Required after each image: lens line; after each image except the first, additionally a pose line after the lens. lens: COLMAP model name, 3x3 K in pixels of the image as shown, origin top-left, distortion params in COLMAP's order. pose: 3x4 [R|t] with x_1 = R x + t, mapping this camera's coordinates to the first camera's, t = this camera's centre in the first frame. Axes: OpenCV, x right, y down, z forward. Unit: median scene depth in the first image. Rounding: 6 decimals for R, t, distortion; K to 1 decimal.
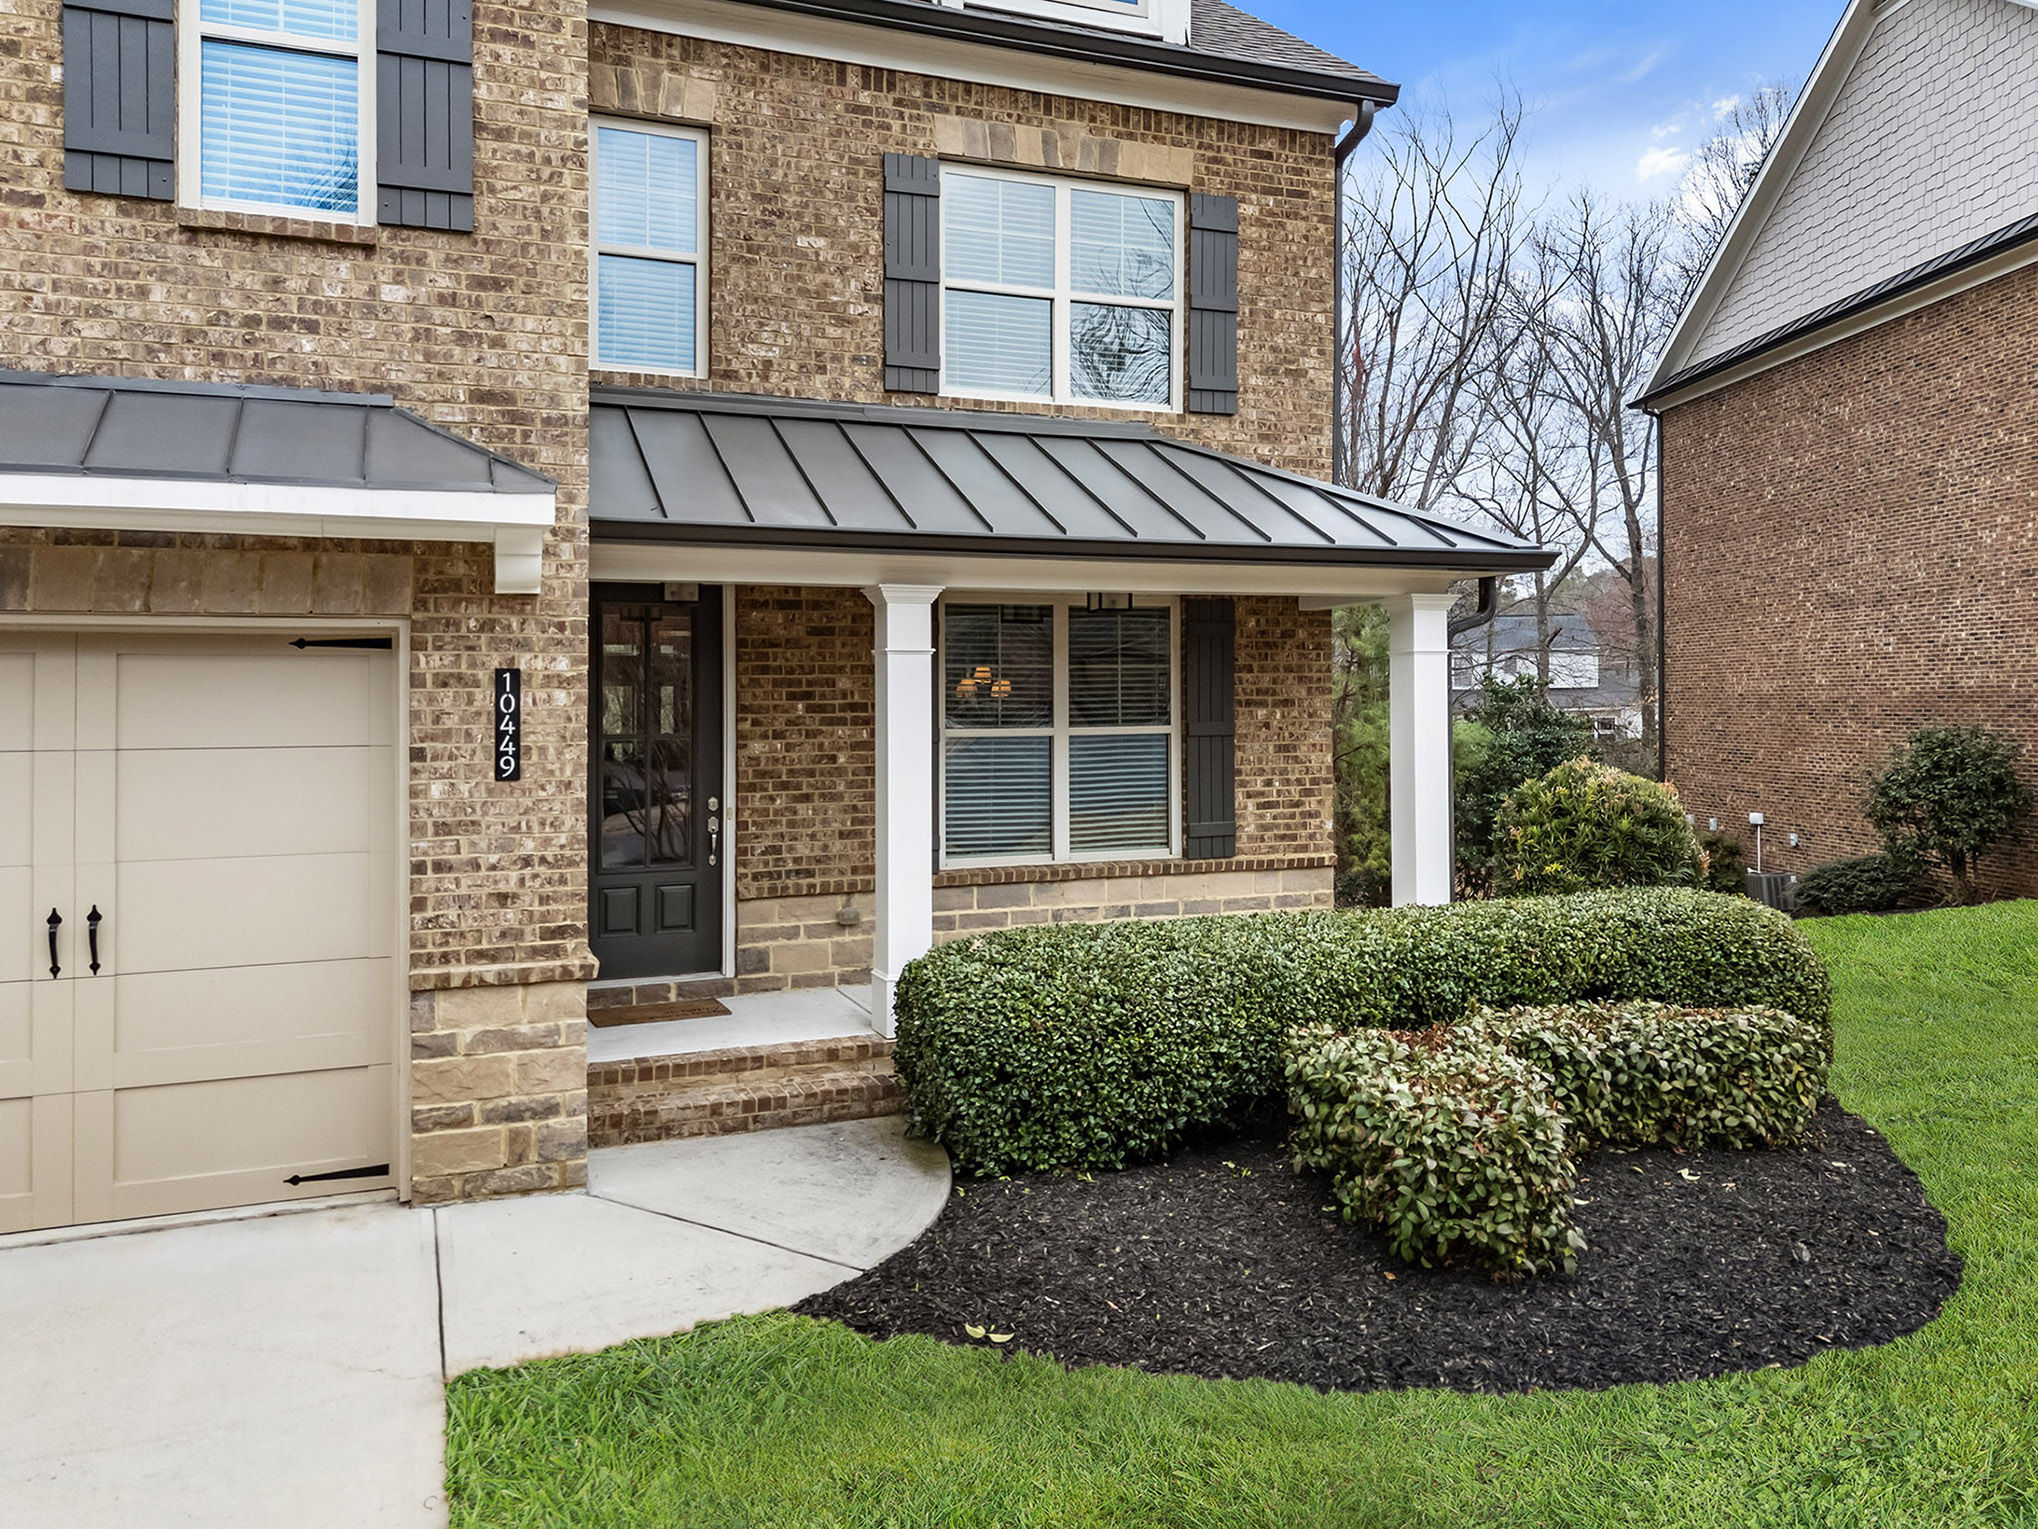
lens RADIAL K [[1514.8, 0, 1006.0], [0, 1514.8, 686.4], [0, 0, 1]] dist [0.076716, -0.061101]
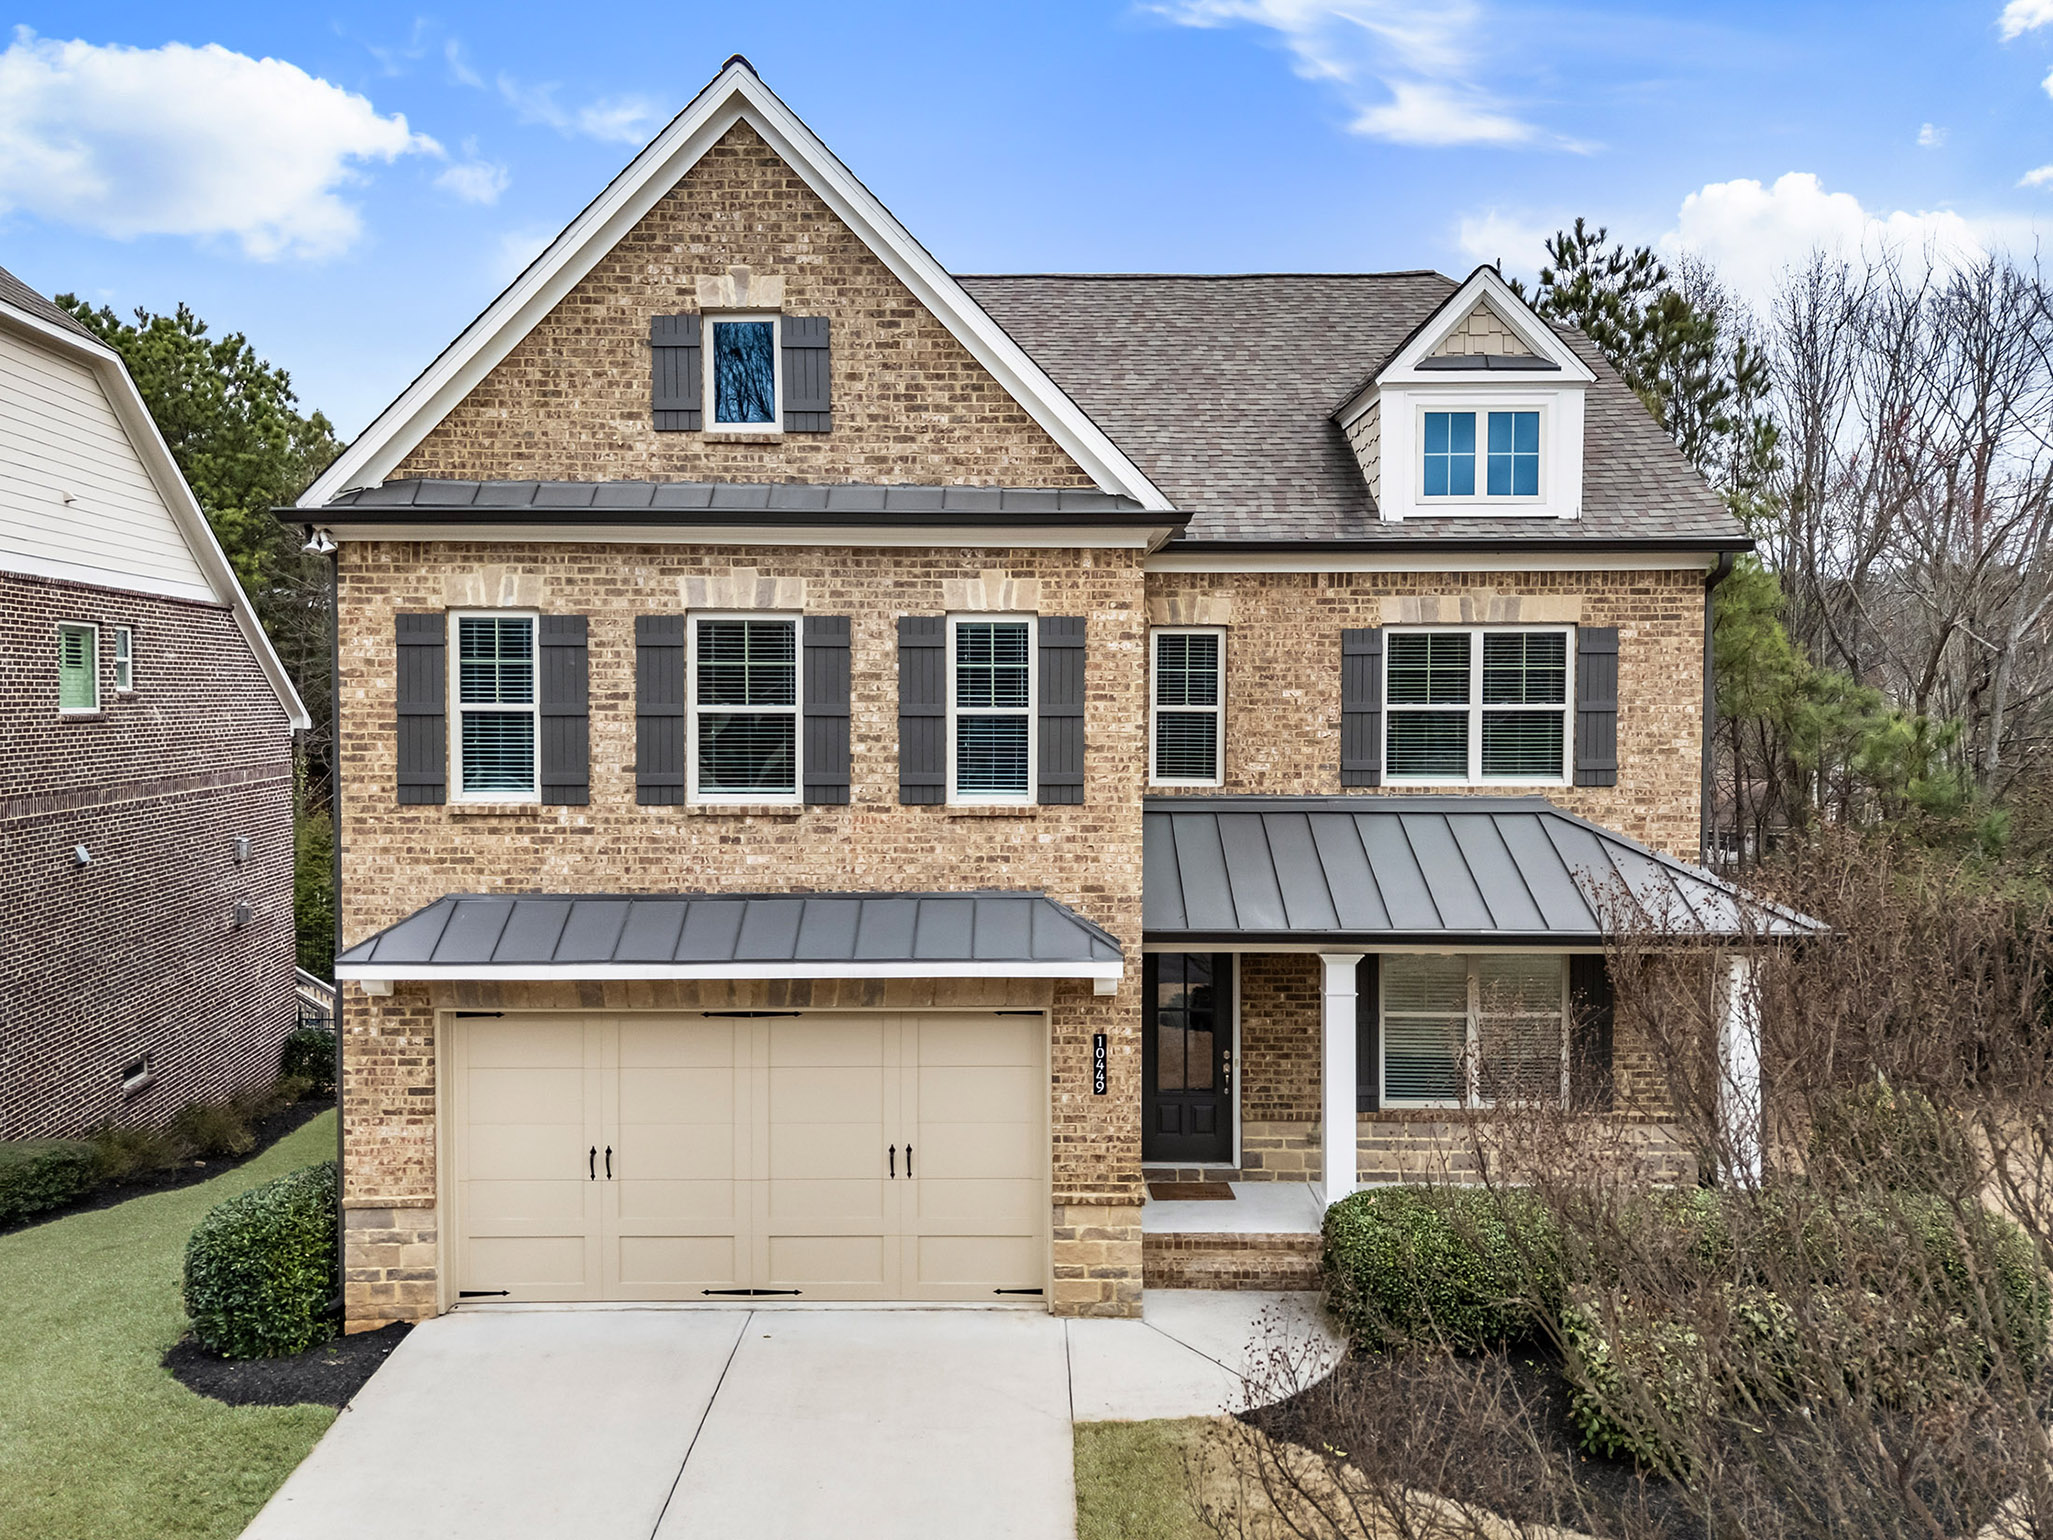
lens RADIAL K [[1538.7, 0, 1021.3], [0, 1538.7, 741.9], [0, 0, 1]] dist [0.123427, -0.225975]
pose [[0.931833, 0.014037, -0.362615, 0.192832], [-0.000308, 0.999282, 0.037892, -0.323403], [0.362886, -0.035198, 0.931168, -0.571432]]
